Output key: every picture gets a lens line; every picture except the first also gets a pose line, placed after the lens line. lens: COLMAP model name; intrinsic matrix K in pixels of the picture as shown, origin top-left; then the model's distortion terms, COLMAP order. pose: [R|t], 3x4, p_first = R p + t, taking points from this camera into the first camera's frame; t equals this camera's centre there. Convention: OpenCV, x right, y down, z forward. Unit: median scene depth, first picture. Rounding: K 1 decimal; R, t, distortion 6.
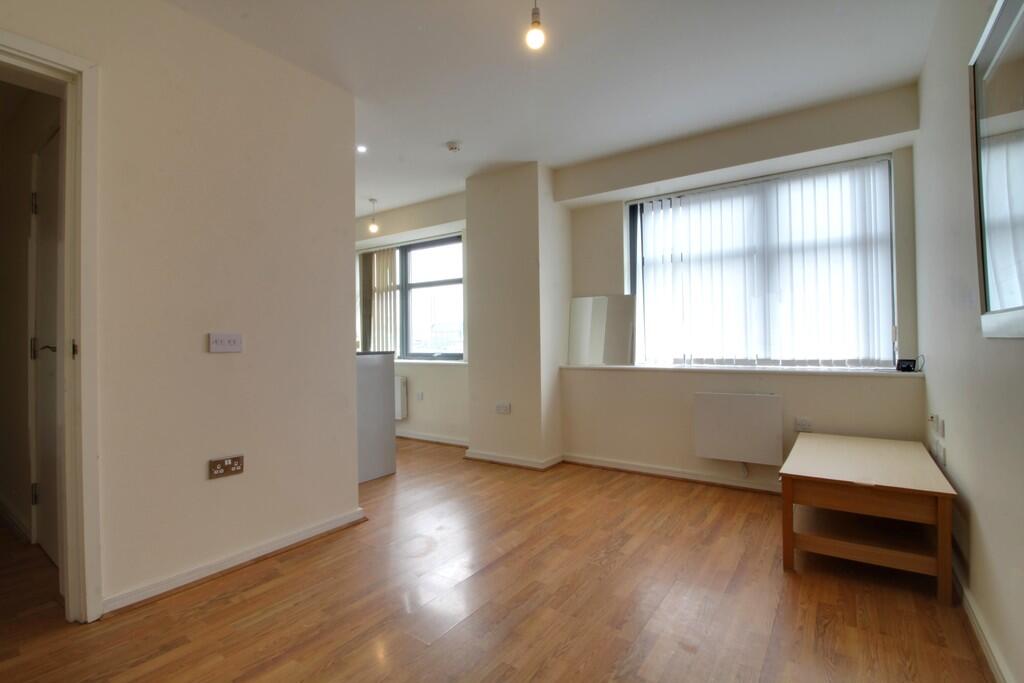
lens RADIAL K [[472.0, 0, 511.0], [0, 472.0, 337.5], [0, 0, 1]] dist [-0.013897, -0.007114]
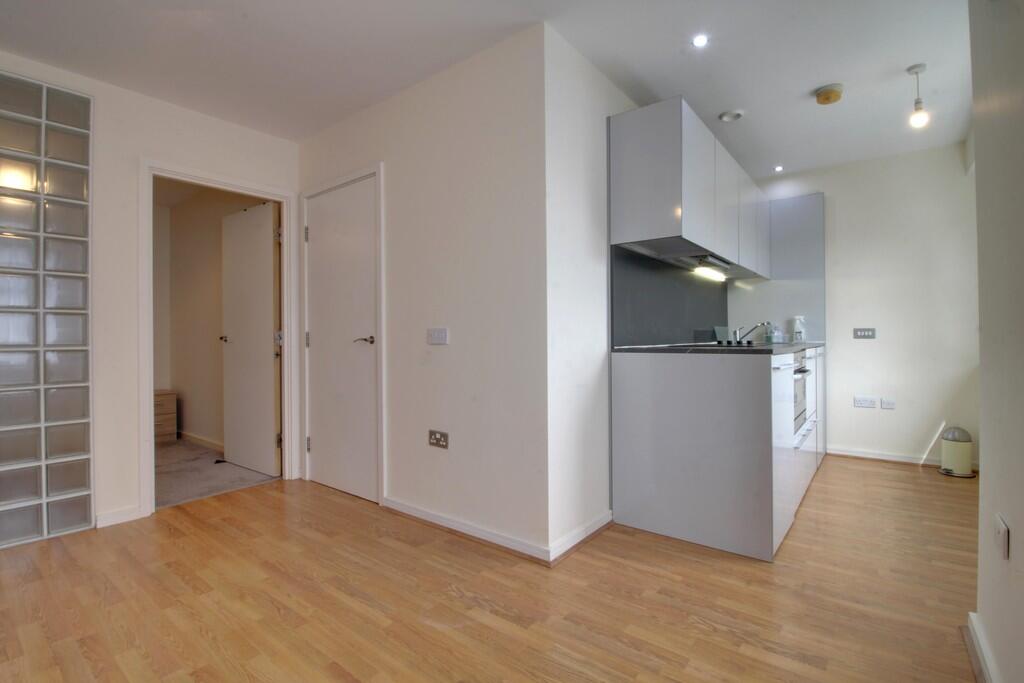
lens RADIAL K [[472.0, 0, 518.9], [0, 472.0, 339.8], [0, 0, 1]] dist [-0.013897, -0.007114]
pose [[-0.048836, 0.012259, -0.998732, 0.574473], [0.016725, 0.999795, 0.011454, 0.012474], [0.998667, -0.016145, -0.049031, 1.258368]]
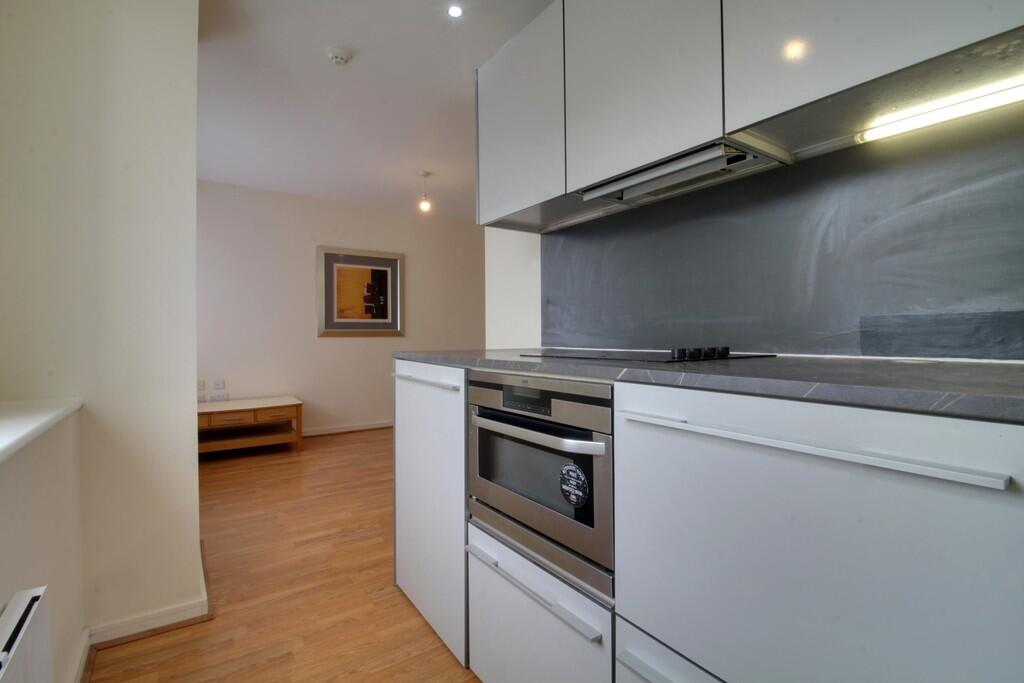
lens RADIAL K [[472.0, 0, 512.5], [0, 472.0, 338.6], [0, 0, 1]] dist [-0.013897, -0.007114]
pose [[-0.936134, 0.012383, 0.351424, -0.979880], [0.010278, 0.999916, -0.007856, 0.033887], [-0.351492, -0.003743, -0.936183, 2.513766]]
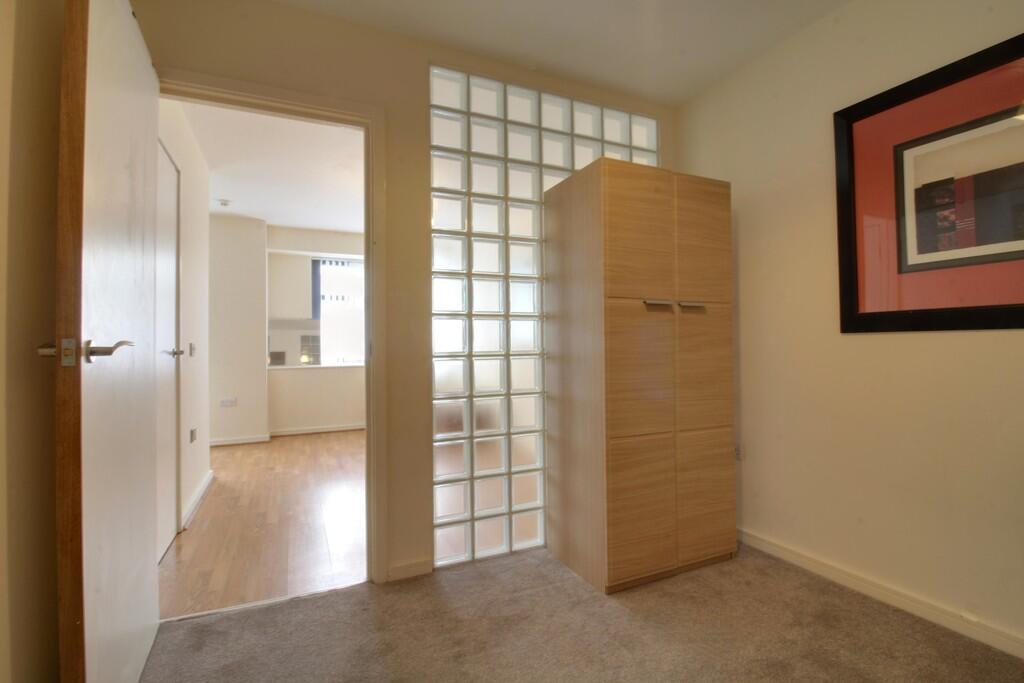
lens RADIAL K [[472.0, 0, 513.9], [0, 472.0, 341.7], [0, 0, 1]] dist [-0.013897, -0.007114]
pose [[0.506541, 0.014982, 0.862086, -1.358715], [-0.002736, 0.999872, -0.015769, 0.004608], [-0.862212, 0.005629, 0.506517, -0.596561]]
